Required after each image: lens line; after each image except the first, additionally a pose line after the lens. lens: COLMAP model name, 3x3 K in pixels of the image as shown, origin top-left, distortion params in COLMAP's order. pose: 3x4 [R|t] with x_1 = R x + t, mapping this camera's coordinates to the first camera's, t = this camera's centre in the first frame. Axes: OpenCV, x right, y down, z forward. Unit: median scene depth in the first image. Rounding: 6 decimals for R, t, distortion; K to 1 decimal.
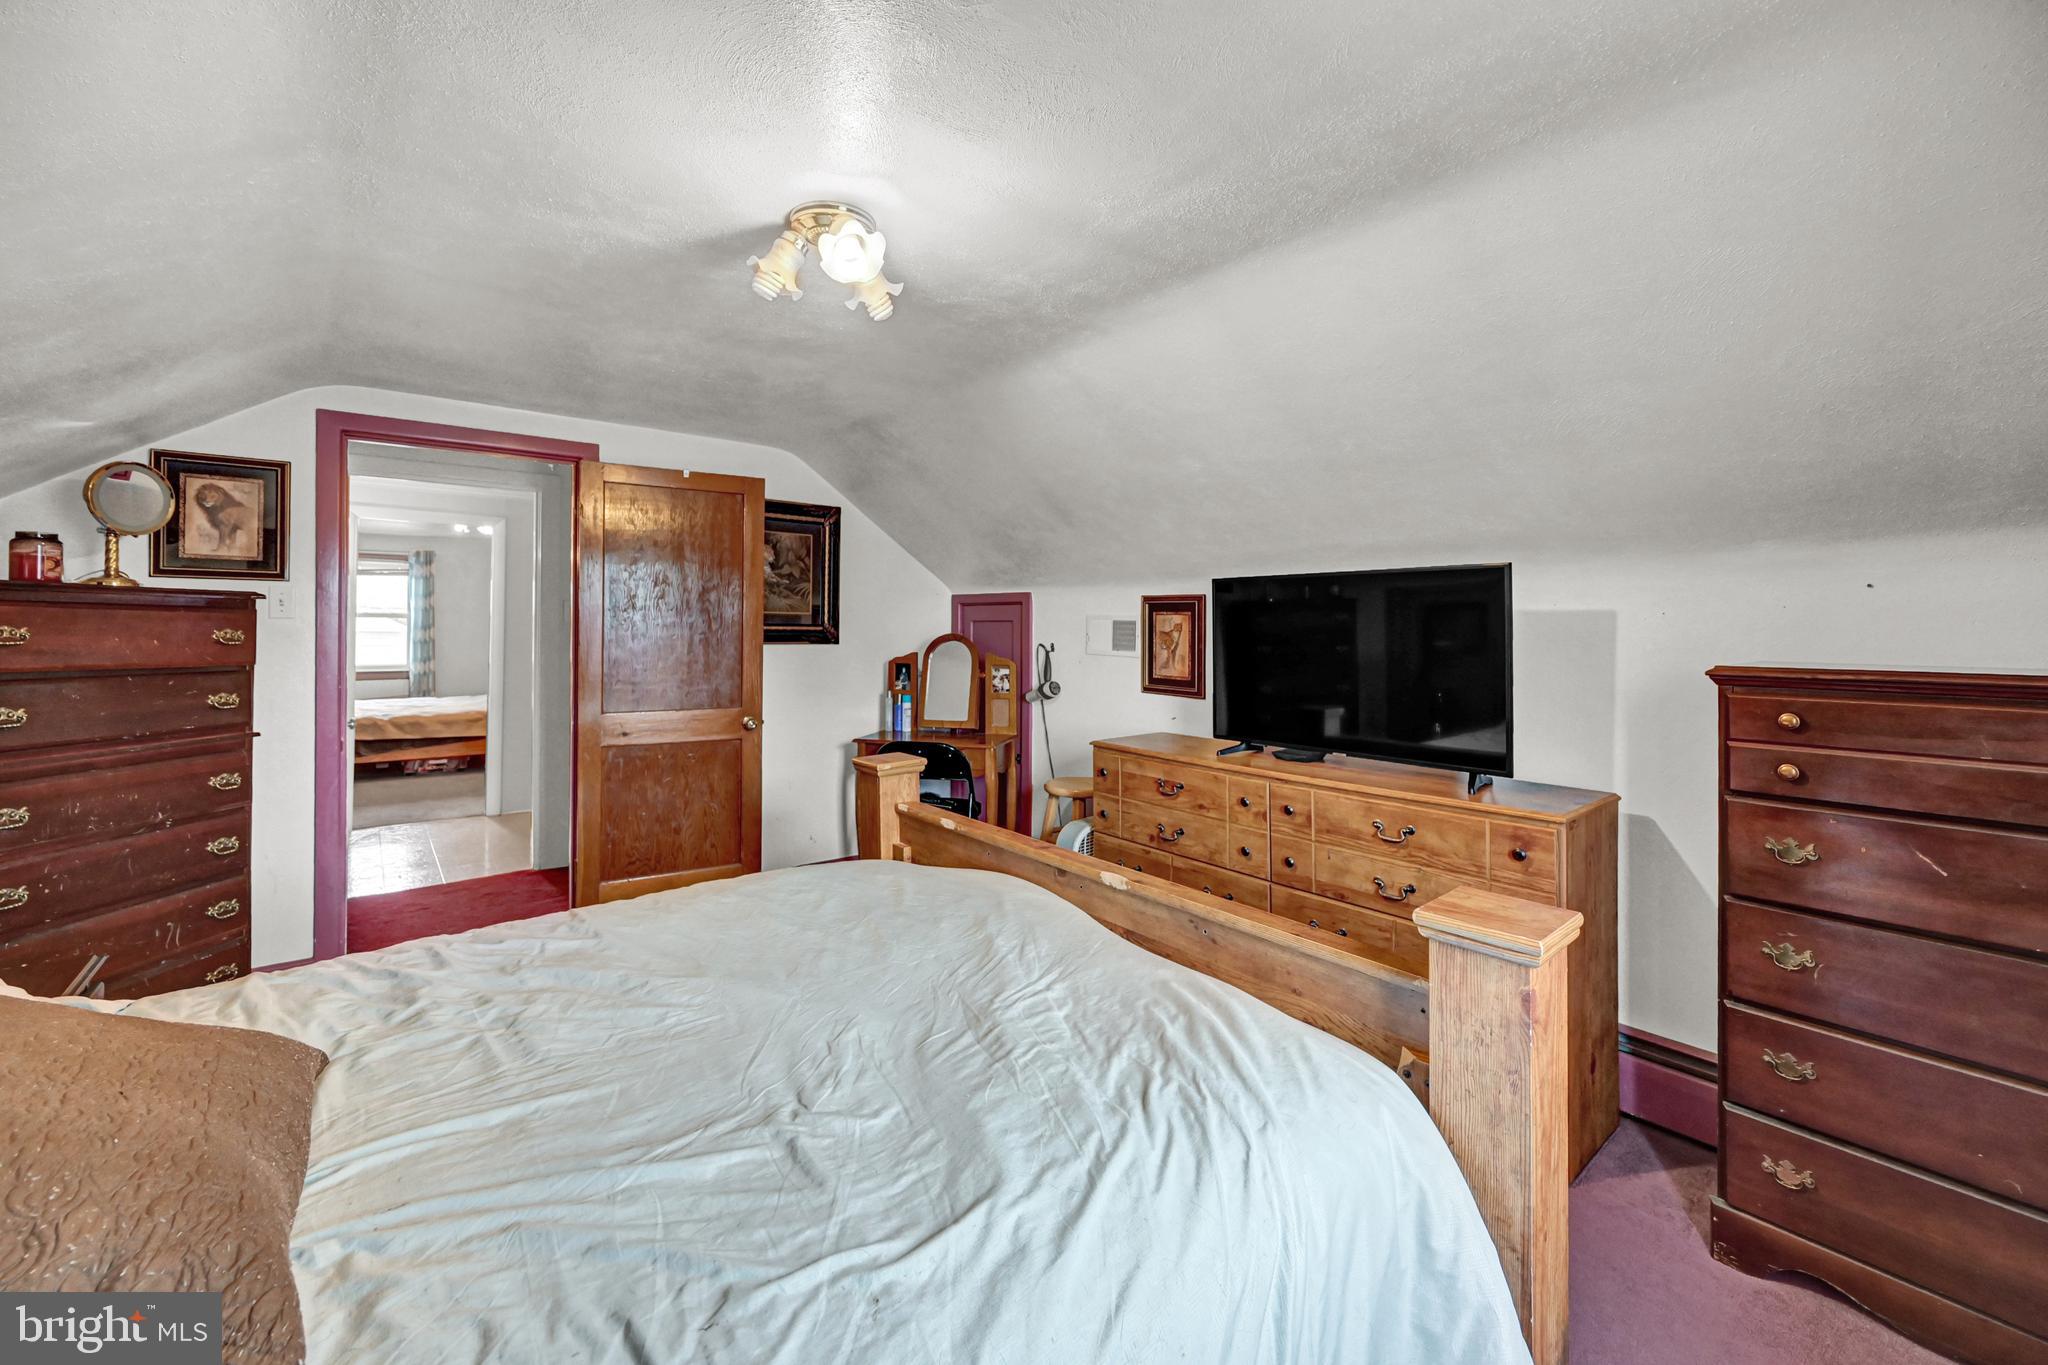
lens RADIAL K [[827.6, 0, 1025.3], [0, 827.6, 619.0], [0, 0, 1]] dist [0.000038, 0.000071]
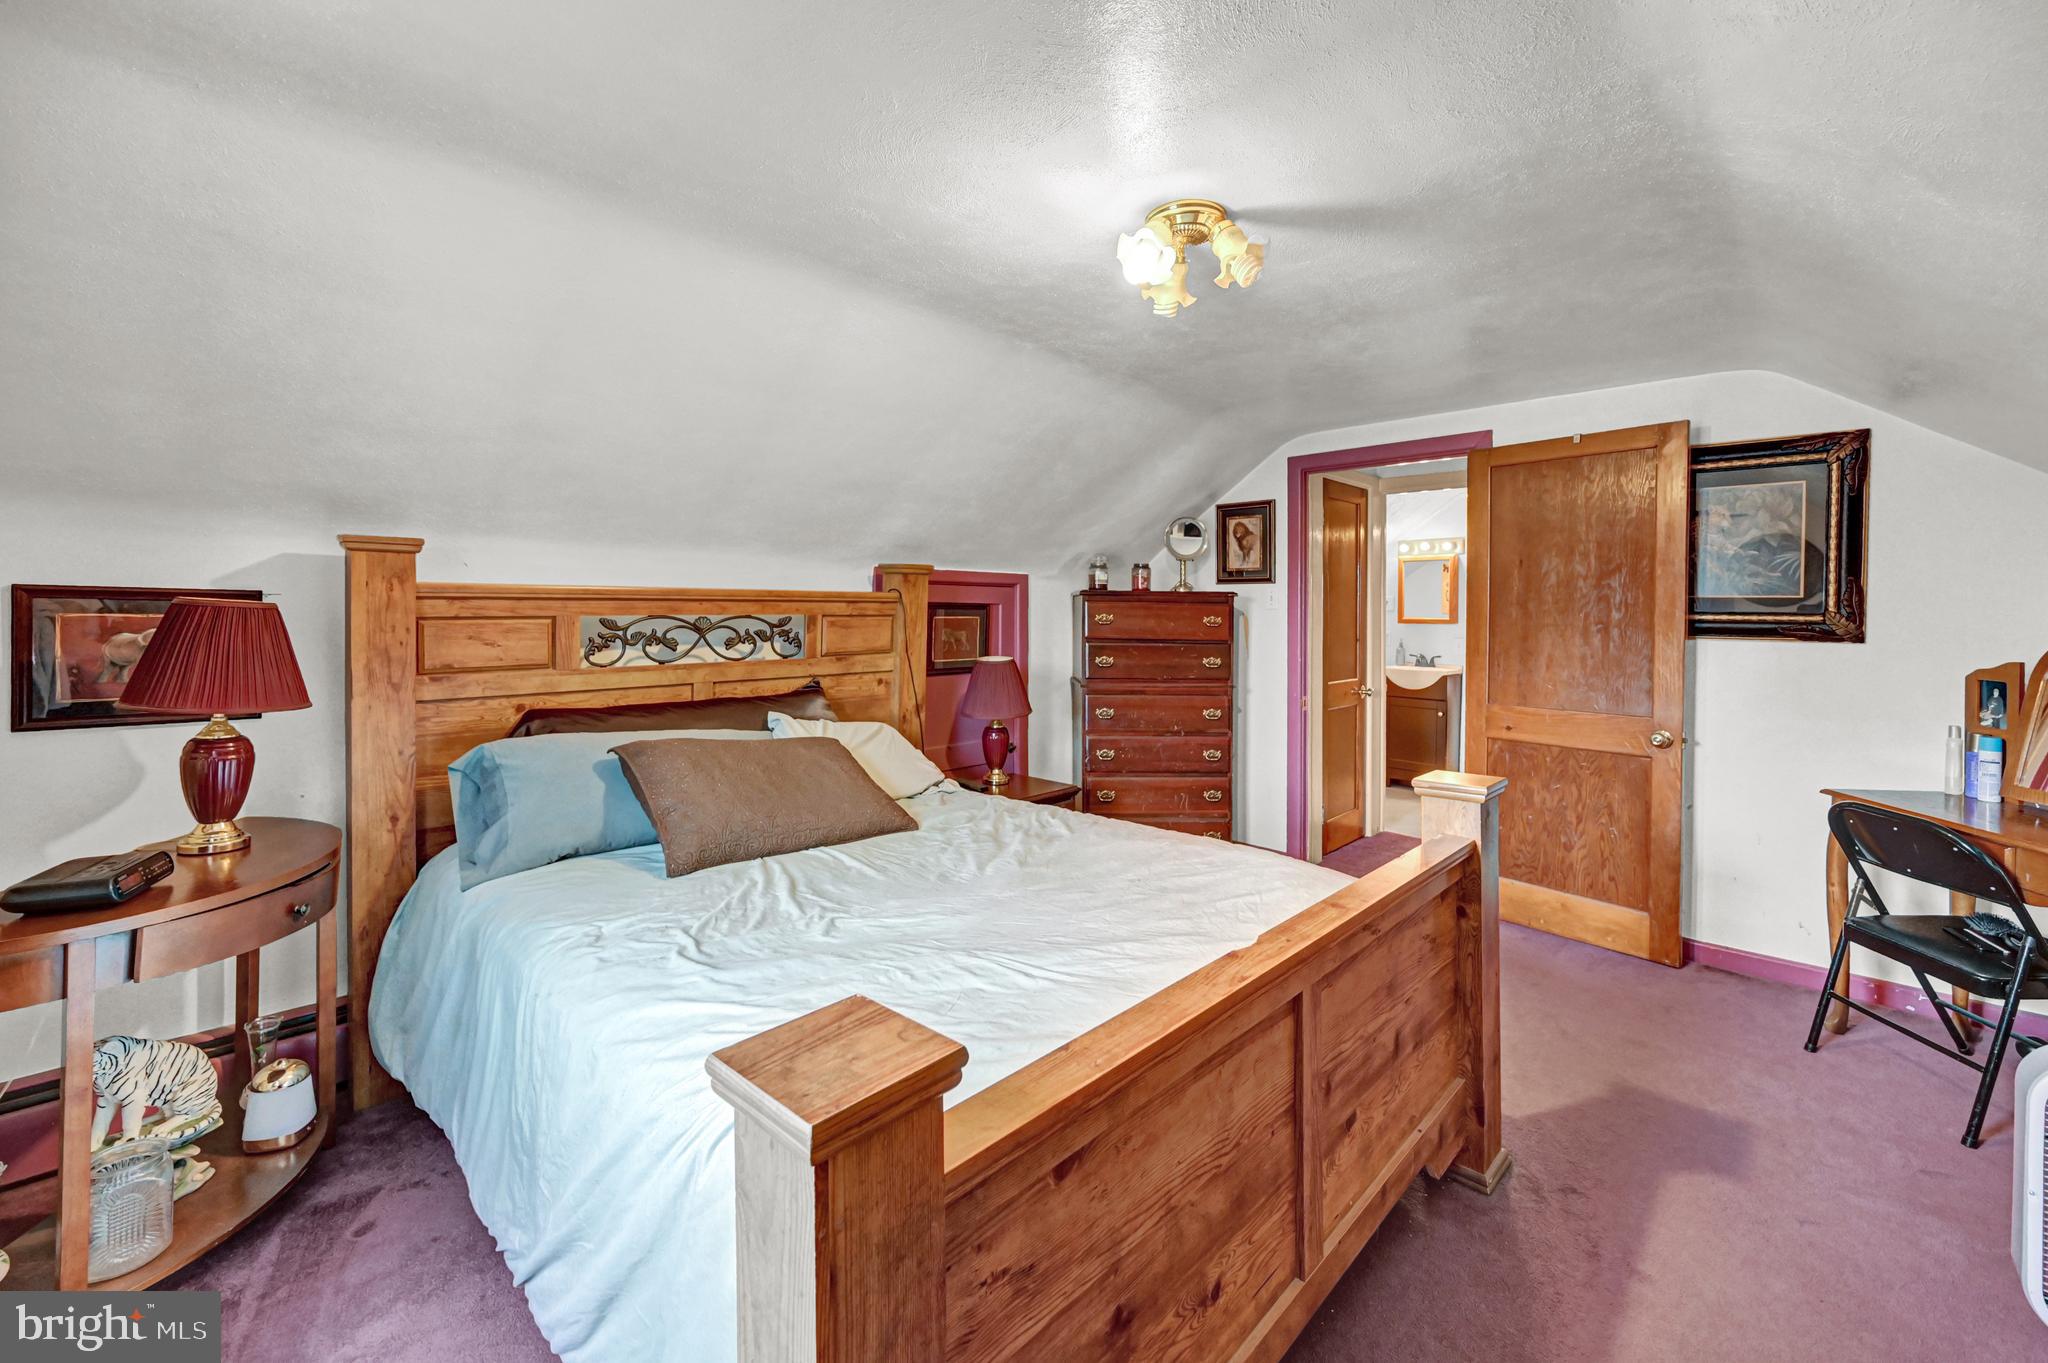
lens RADIAL K [[808.6, 0, 1023.2], [0, 808.6, 632.0], [0, 0, 1]] dist [-0.000823, -0.000112]
pose [[0.139168, 0.018727, -0.990092, 0.476392], [0.005033, 0.999795, 0.019618, 0.009587], [0.990256, -0.007713, 0.139045, 0.422770]]
